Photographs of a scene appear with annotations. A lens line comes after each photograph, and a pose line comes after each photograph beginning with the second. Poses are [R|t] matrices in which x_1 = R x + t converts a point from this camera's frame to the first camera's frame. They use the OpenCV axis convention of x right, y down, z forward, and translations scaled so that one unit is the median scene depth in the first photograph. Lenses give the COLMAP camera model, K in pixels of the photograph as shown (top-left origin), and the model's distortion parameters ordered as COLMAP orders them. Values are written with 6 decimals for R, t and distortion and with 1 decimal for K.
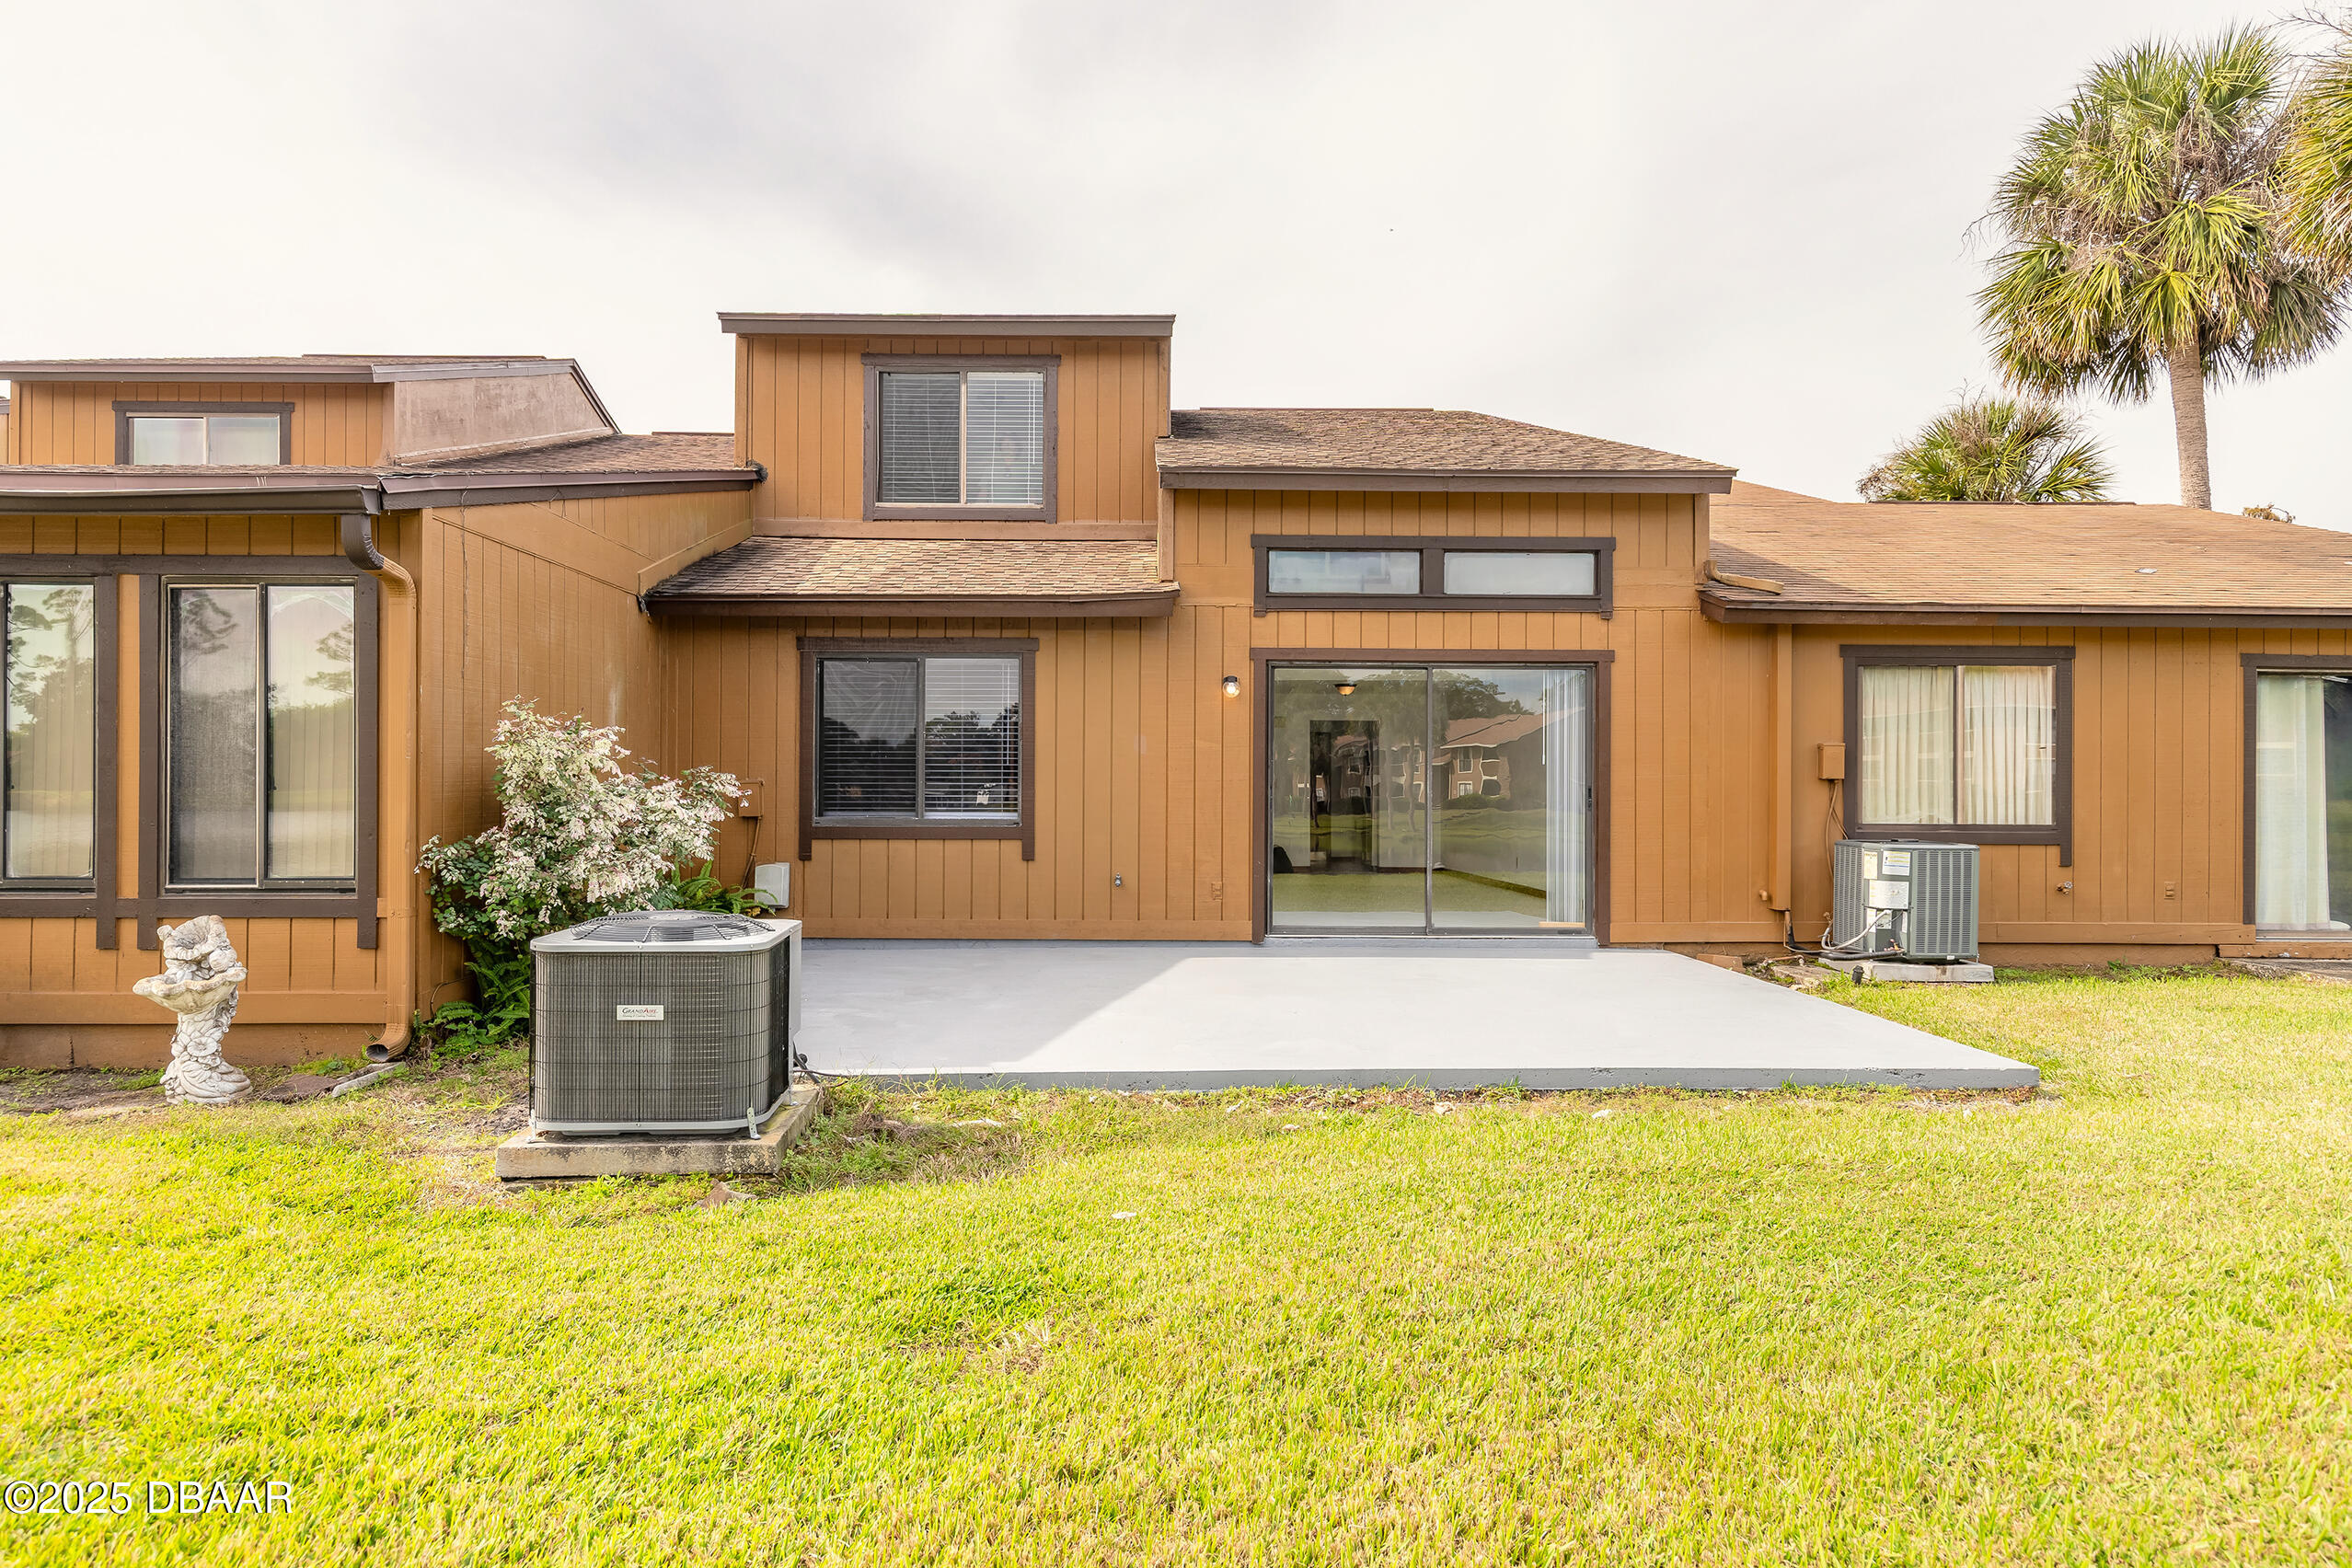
lens RADIAL K [[1399.8, 0, 1175.0], [0, 1399.8, 787.2], [0, 0, 1]] dist [0.002380, 0.000068]
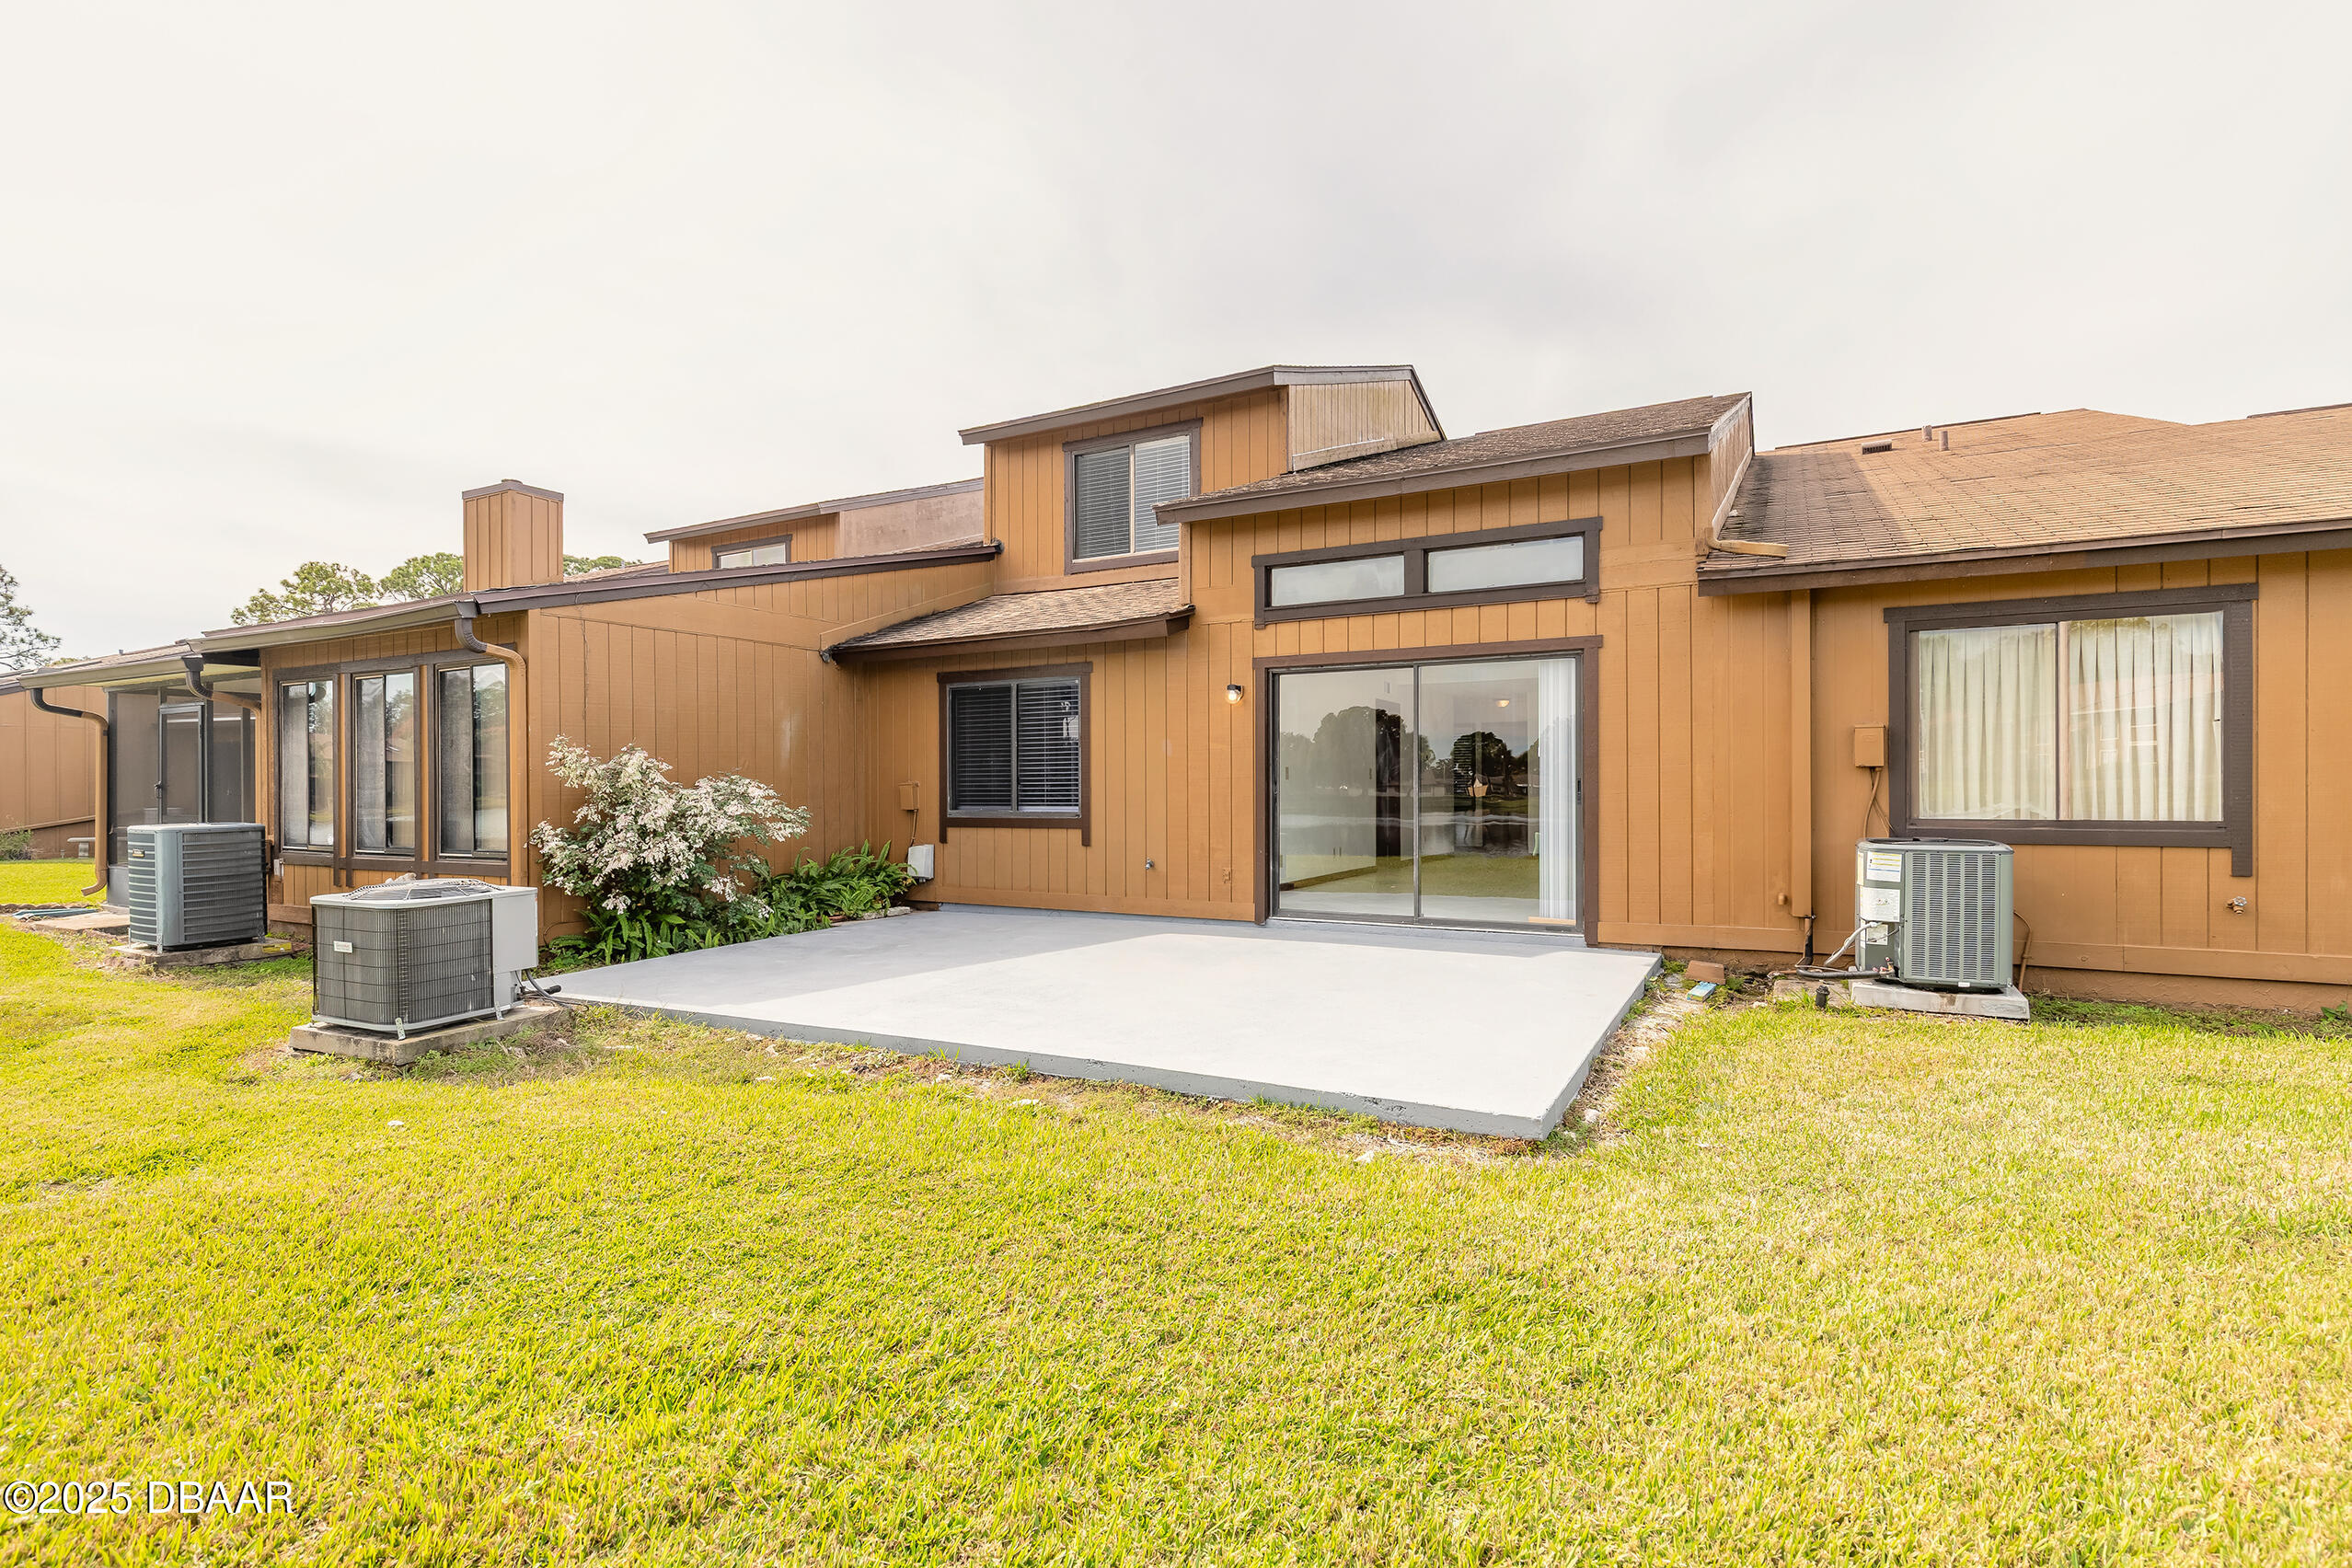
lens RADIAL K [[1147.7, 0, 1174.3], [0, 1147.7, 787.1], [0, 0, 1]] dist [-0.001315, 0.000369]
pose [[0.863964, -0.009522, -0.503464, 0.454826], [0.012611, 0.999917, 0.002730, -0.000393], [0.503396, -0.008708, 0.864012, 0.179910]]
